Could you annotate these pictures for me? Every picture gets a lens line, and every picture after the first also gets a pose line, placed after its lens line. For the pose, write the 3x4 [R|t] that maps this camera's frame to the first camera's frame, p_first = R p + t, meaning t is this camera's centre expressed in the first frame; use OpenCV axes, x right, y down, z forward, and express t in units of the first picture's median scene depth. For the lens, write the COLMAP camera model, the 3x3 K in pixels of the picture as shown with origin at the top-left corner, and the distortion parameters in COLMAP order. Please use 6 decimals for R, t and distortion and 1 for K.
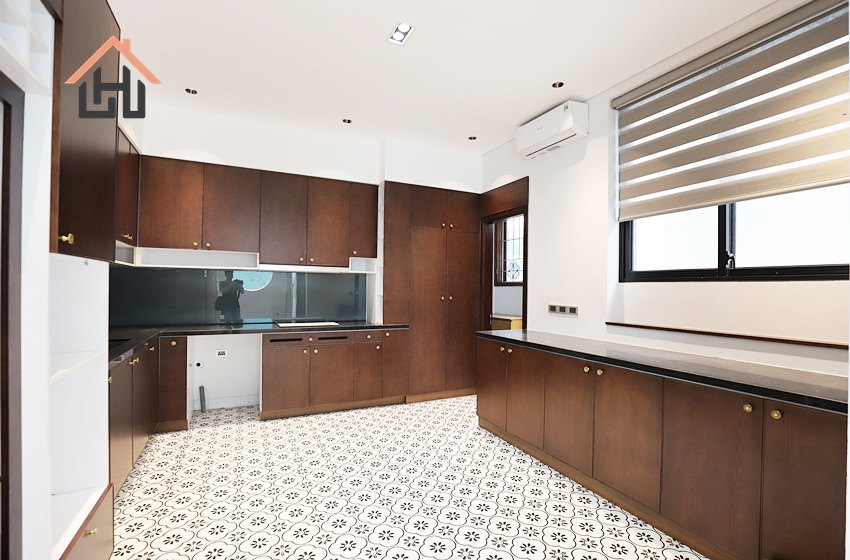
lens RADIAL K [[388.1, 0, 431.5], [0, 388.1, 287.7], [0, 0, 1]] dist [-0.025674, 0.000847]
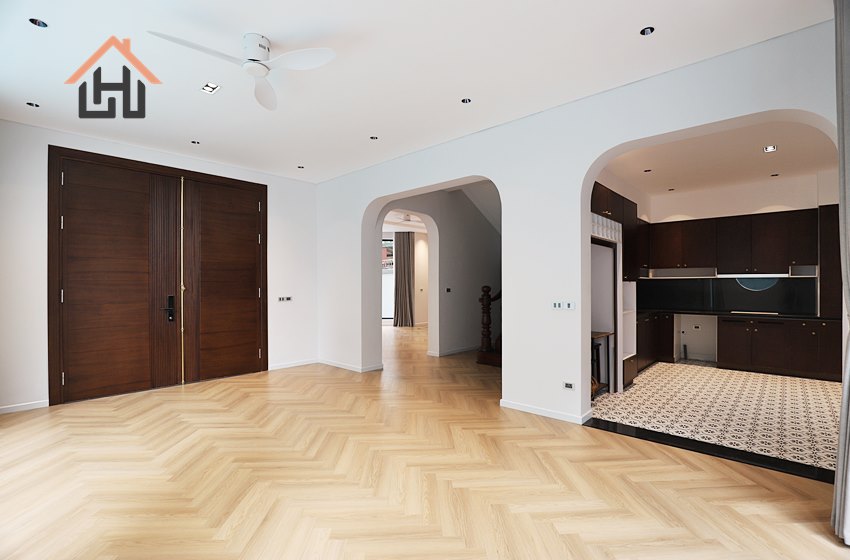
lens RADIAL K [[388.1, 0, 431.5], [0, 388.1, 287.7], [0, 0, 1]] dist [-0.025674, 0.000847]
pose [[0.354353, -0.005346, -0.935096, 0.682585], [0.007572, 0.999967, -0.002847, -0.009111], [0.935081, -0.006072, 0.354382, -0.761036]]
